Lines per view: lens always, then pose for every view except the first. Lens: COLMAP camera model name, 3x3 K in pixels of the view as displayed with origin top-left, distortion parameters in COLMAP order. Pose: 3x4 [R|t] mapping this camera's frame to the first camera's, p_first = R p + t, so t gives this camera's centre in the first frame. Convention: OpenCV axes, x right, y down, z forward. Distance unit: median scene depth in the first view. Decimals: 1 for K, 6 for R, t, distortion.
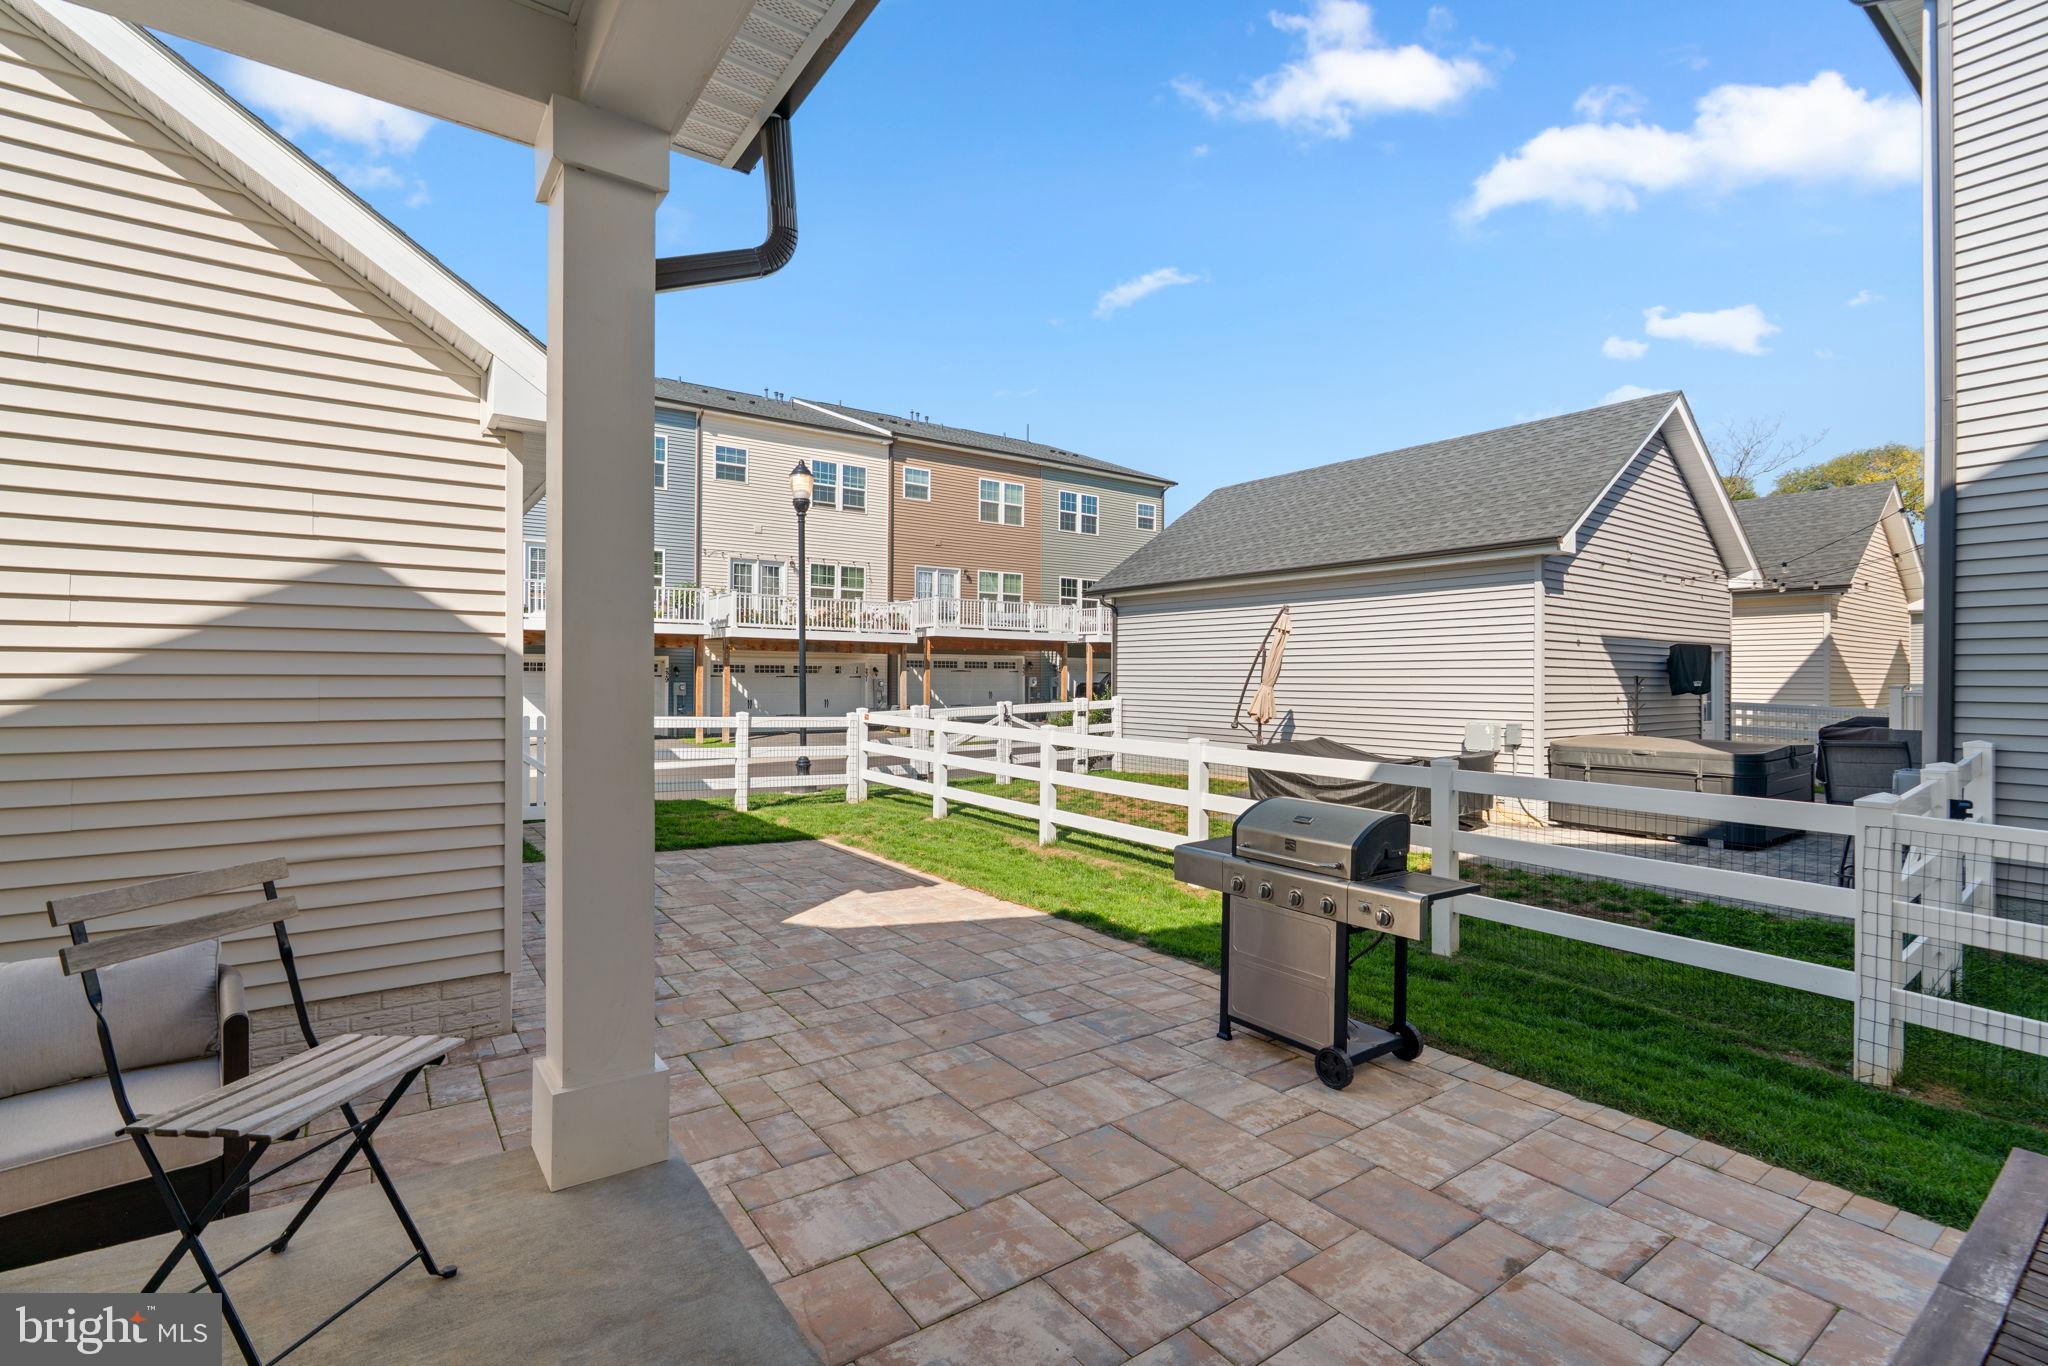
lens RADIAL K [[916.0, 0, 1020.3], [0, 916.0, 678.4], [0, 0, 1]] dist [-0.016720, 0.008402]
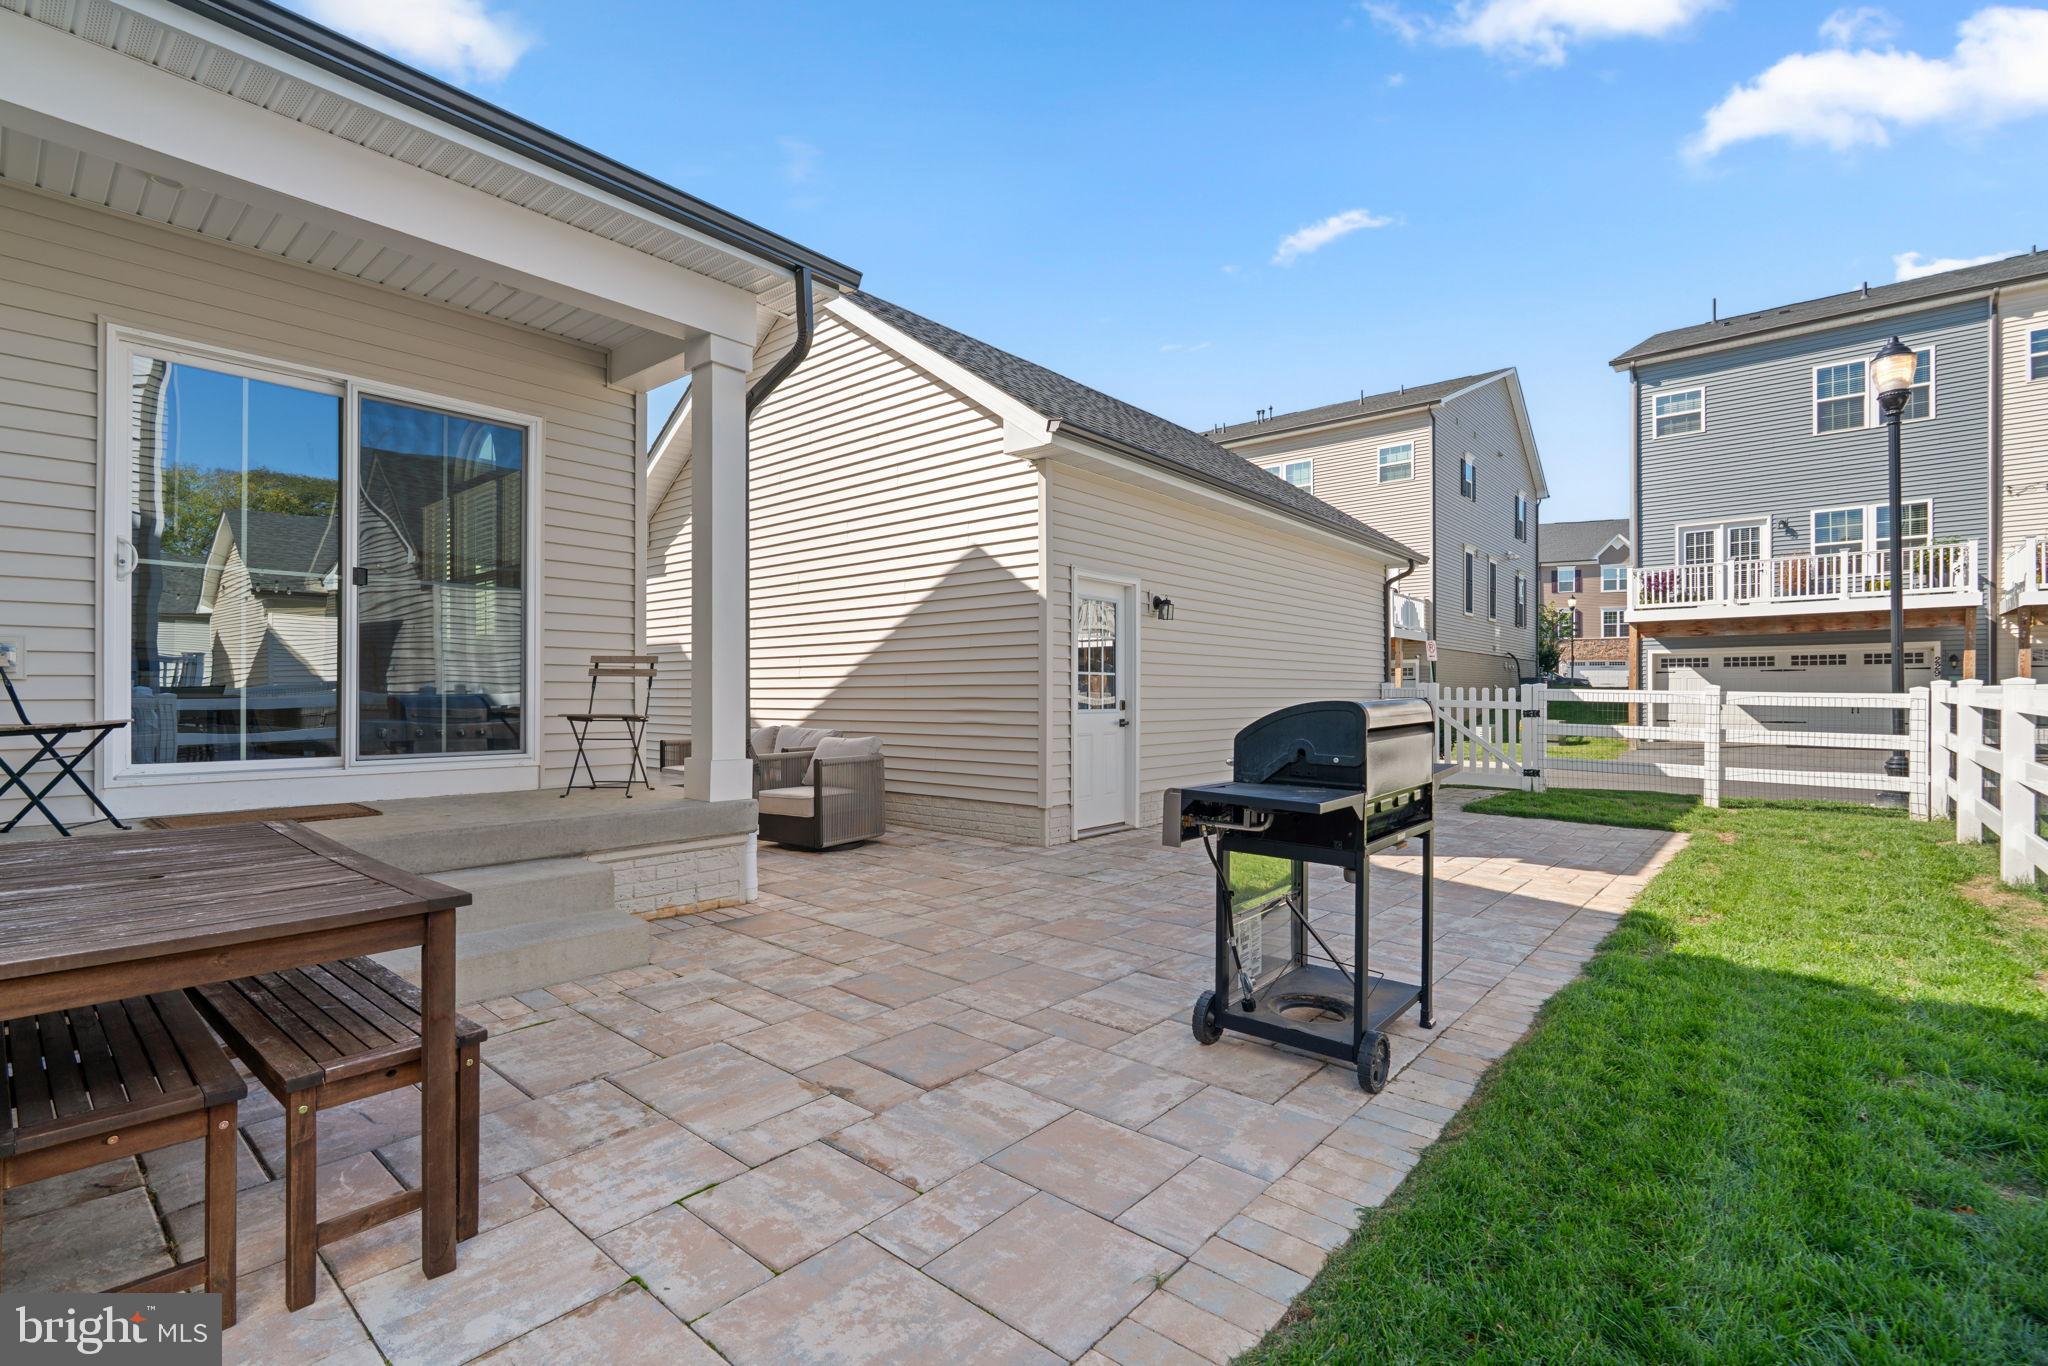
lens RADIAL K [[928.1, 0, 1022.1], [0, 928.1, 688.5], [0, 0, 1]] dist [-0.002210, 0.000057]
pose [[0.239402, -0.013288, -0.970830, 1.120018], [0.000137, 0.999907, -0.013652, 0.164316], [0.970920, 0.003135, 0.239382, 0.681995]]
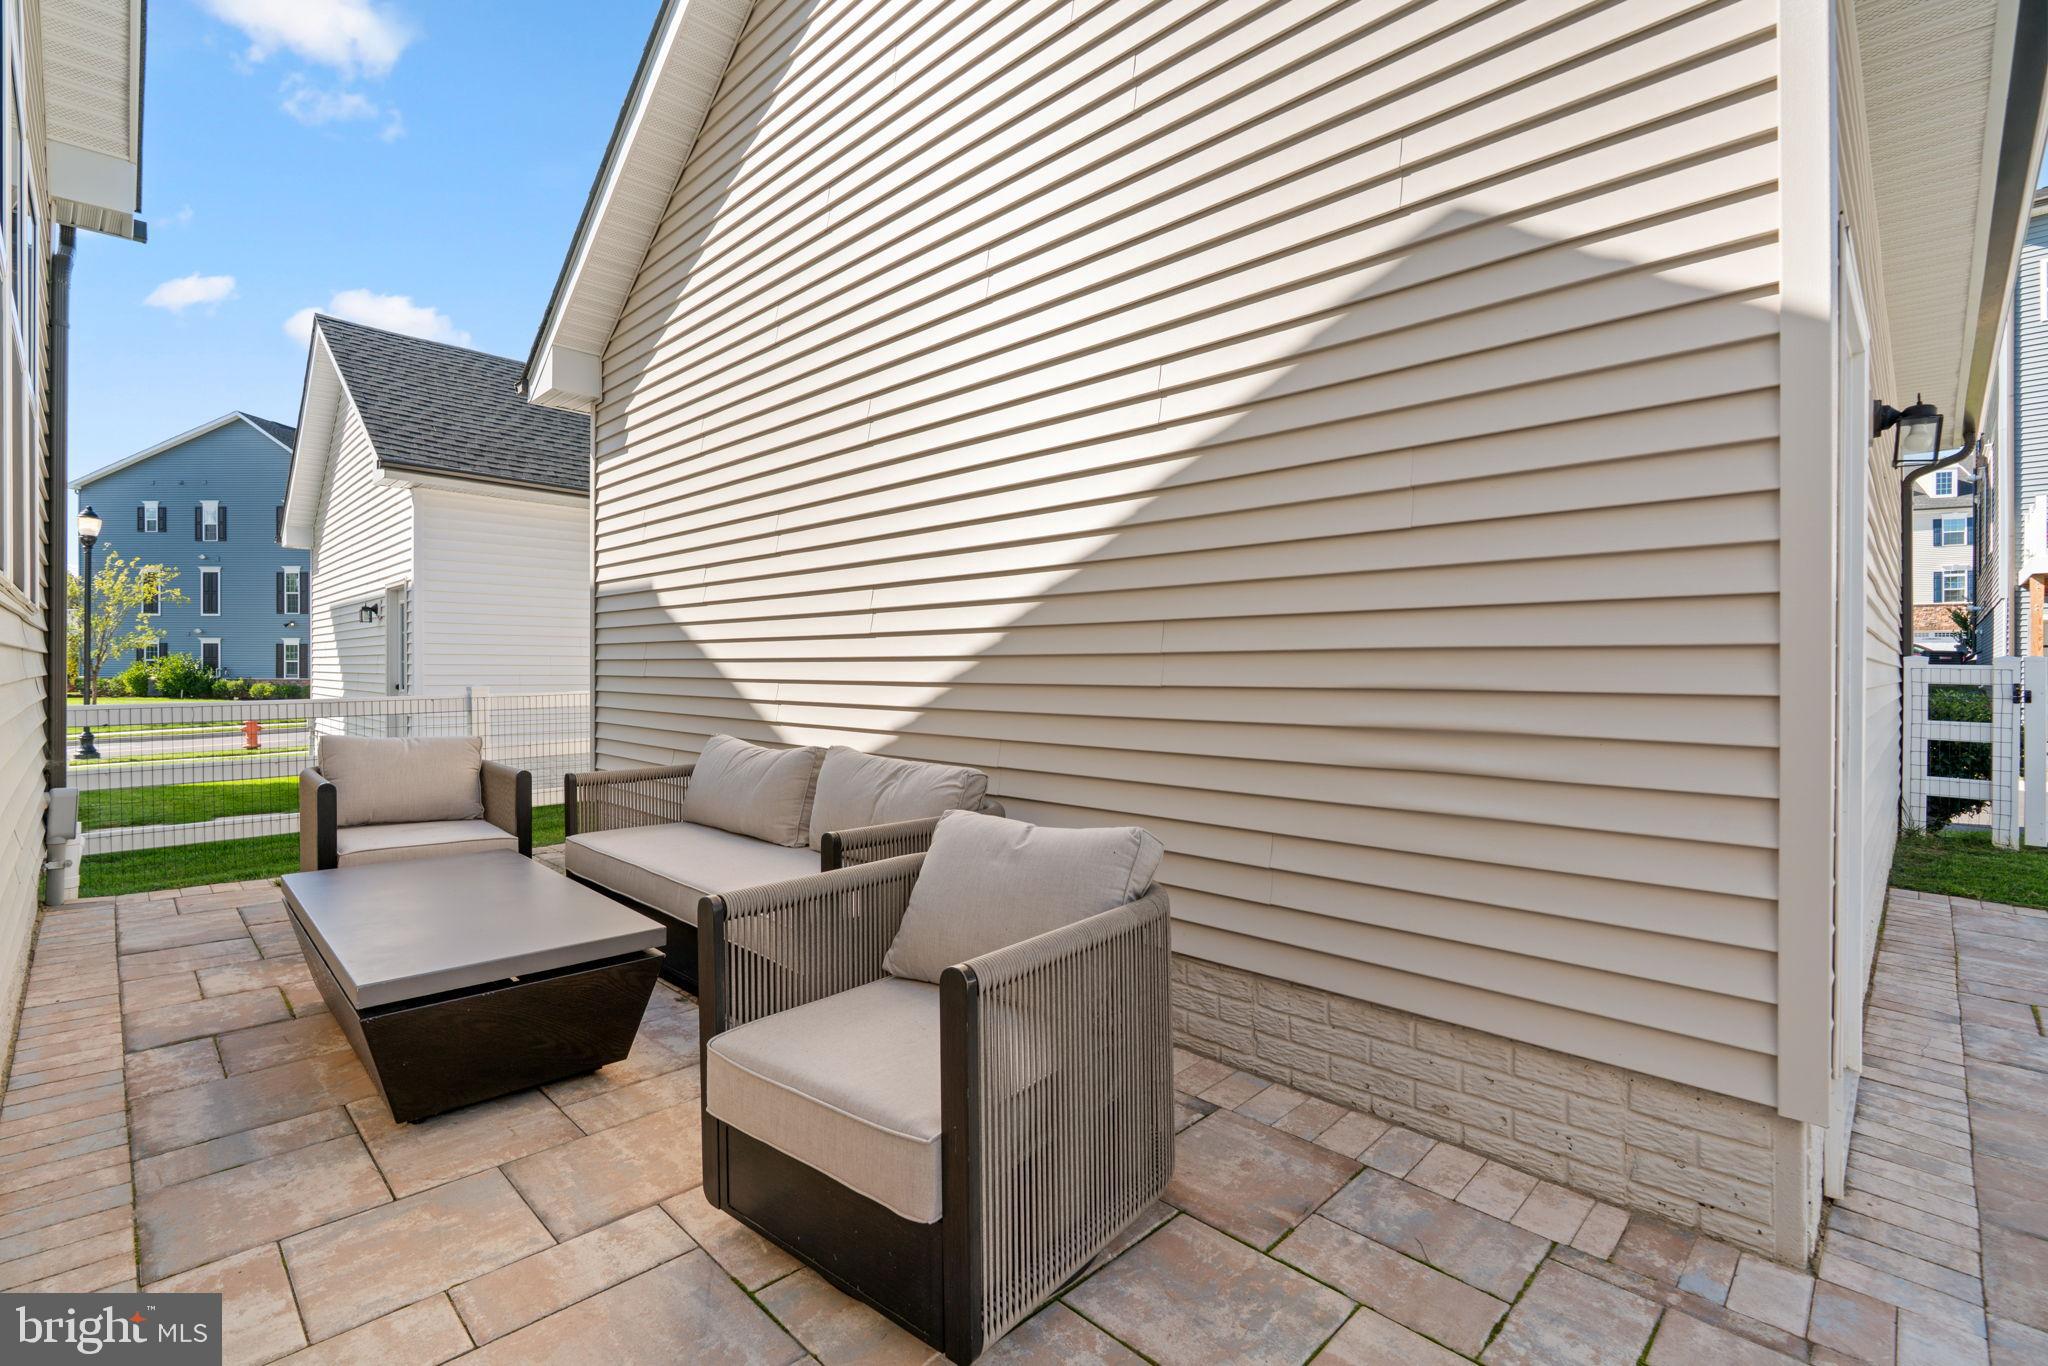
lens RADIAL K [[916.0, 0, 1020.3], [0, 916.0, 678.4], [0, 0, 1]] dist [-0.016720, 0.008402]
pose [[0.169497, 0.003259, -0.985525, -0.256826], [-0.004165, 0.999988, 0.002591, 0.147817], [0.985522, 0.003665, 0.169508, 0.687761]]
